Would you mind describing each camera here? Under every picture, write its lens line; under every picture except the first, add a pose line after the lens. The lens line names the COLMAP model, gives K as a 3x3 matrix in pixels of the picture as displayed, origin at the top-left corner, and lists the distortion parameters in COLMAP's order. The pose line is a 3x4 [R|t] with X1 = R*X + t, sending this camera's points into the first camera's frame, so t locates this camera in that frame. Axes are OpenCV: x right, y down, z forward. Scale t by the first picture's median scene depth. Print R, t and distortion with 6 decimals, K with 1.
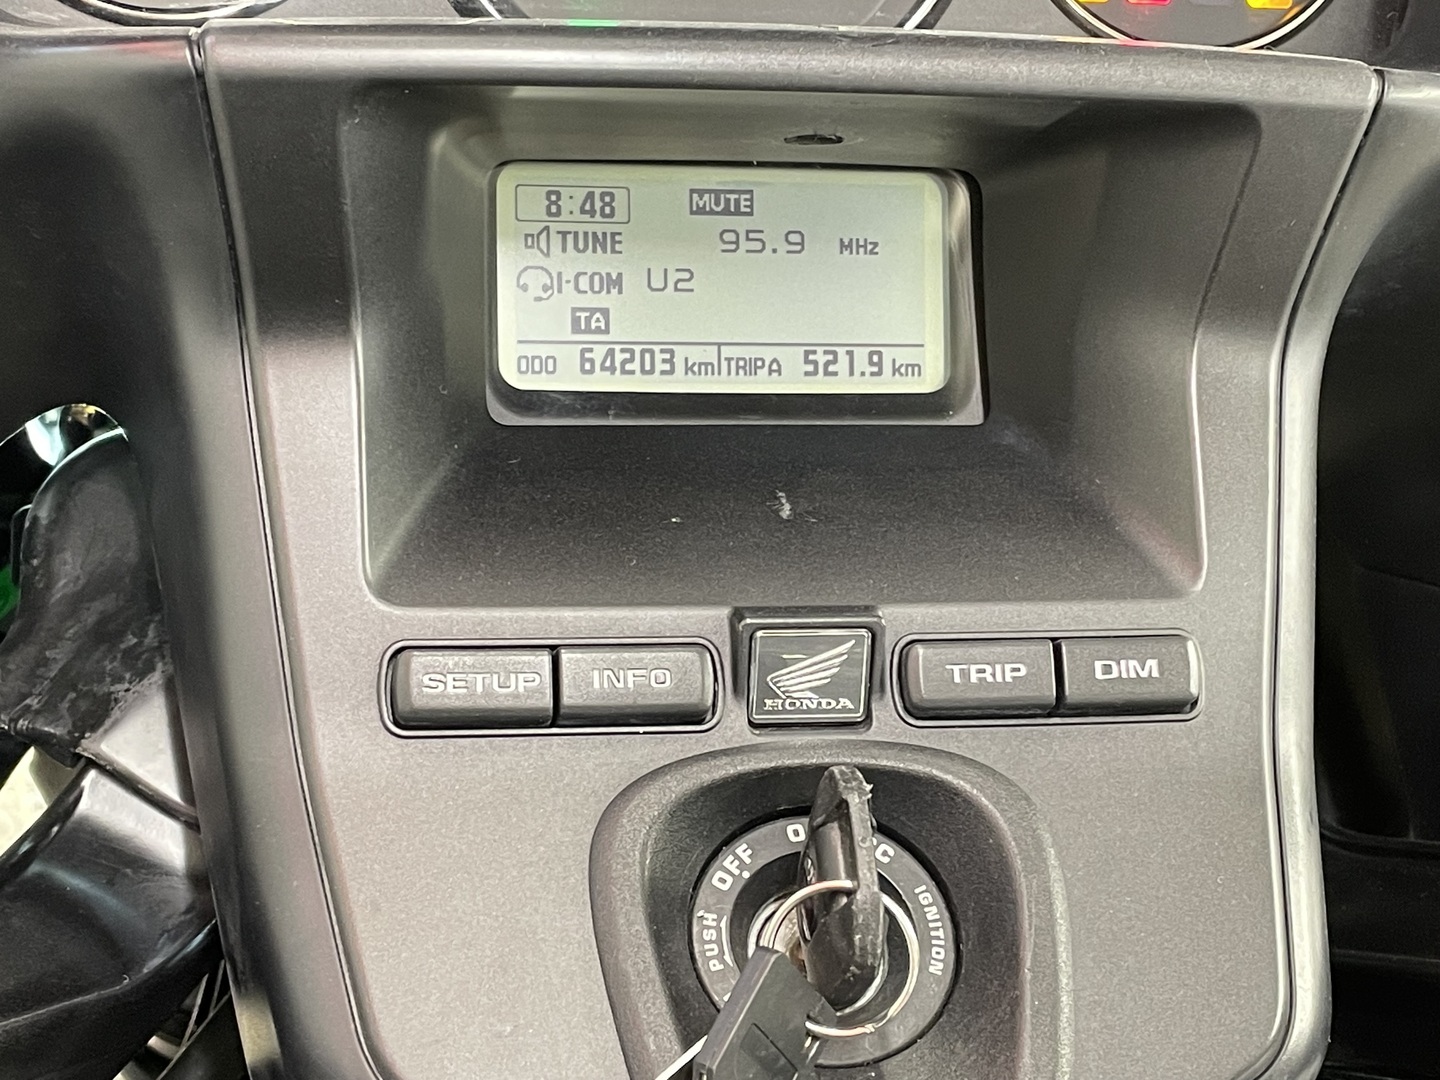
lens RADIAL K [[2368.1, 0, 720.1], [0, 2368.1, 544.2], [0, 0, 1]] dist [0.049870, 0.000000]
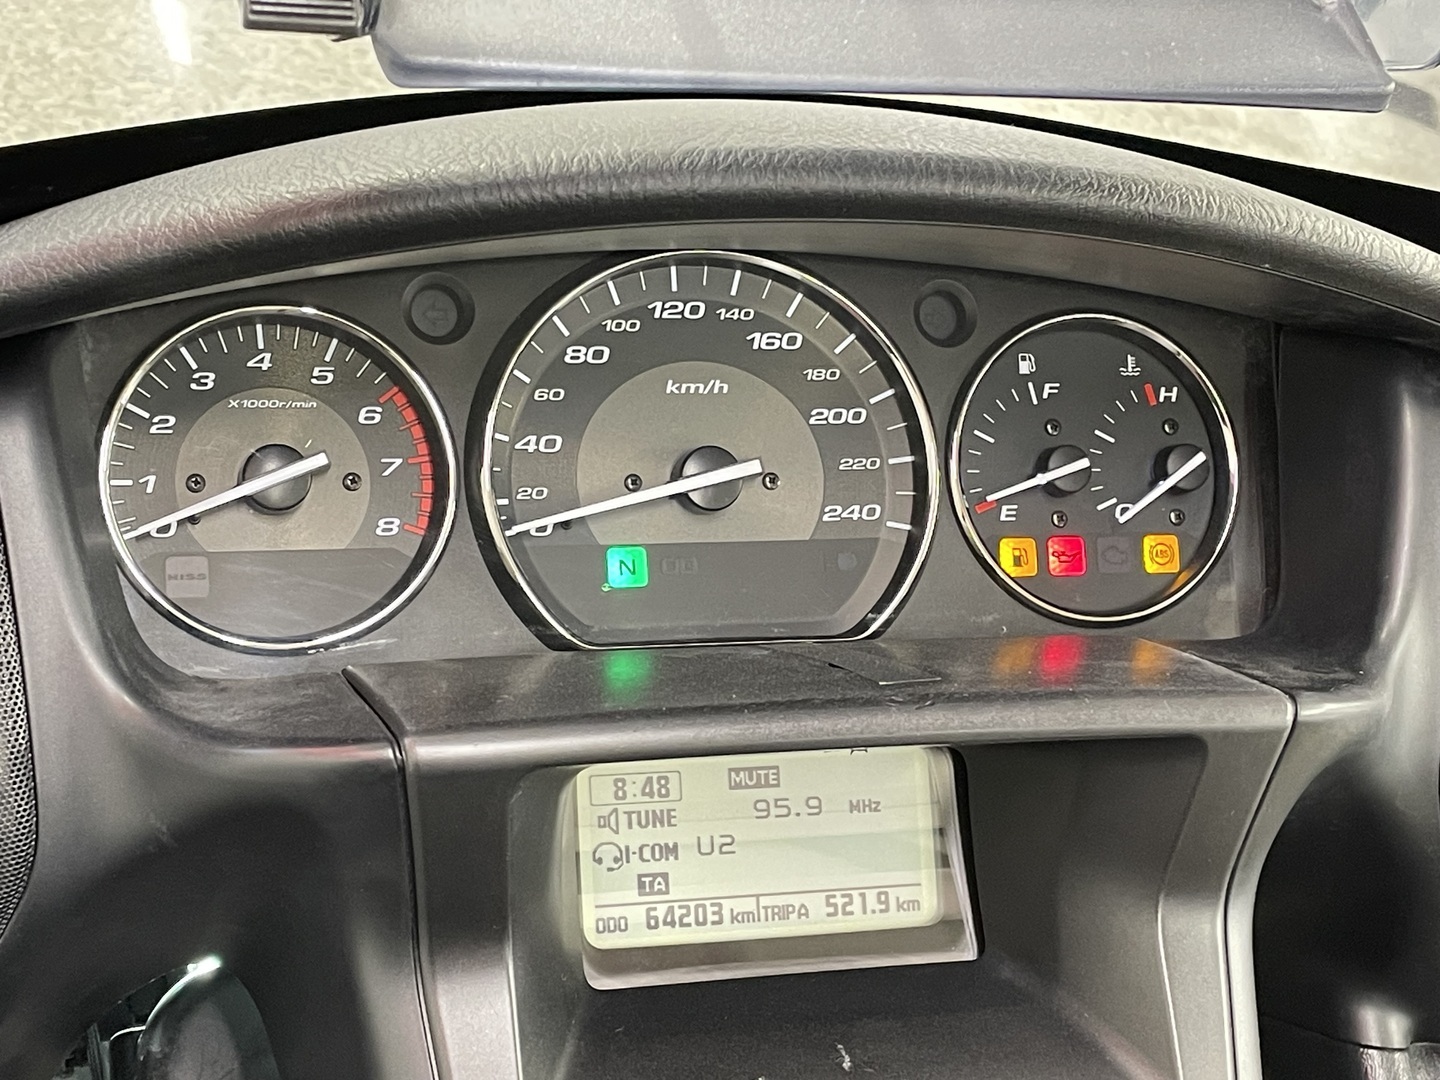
lens RADIAL K [[2368.1, 0, 718.5], [0, 2368.1, 536.4], [0, 0, 1]] dist [0.049870, 0.000000]
pose [[0.993231, -0.033367, 0.111264, -0.150068], [0.043381, 0.995102, -0.088831, -0.161736], [-0.107755, 0.093057, 0.989813, -0.214218]]
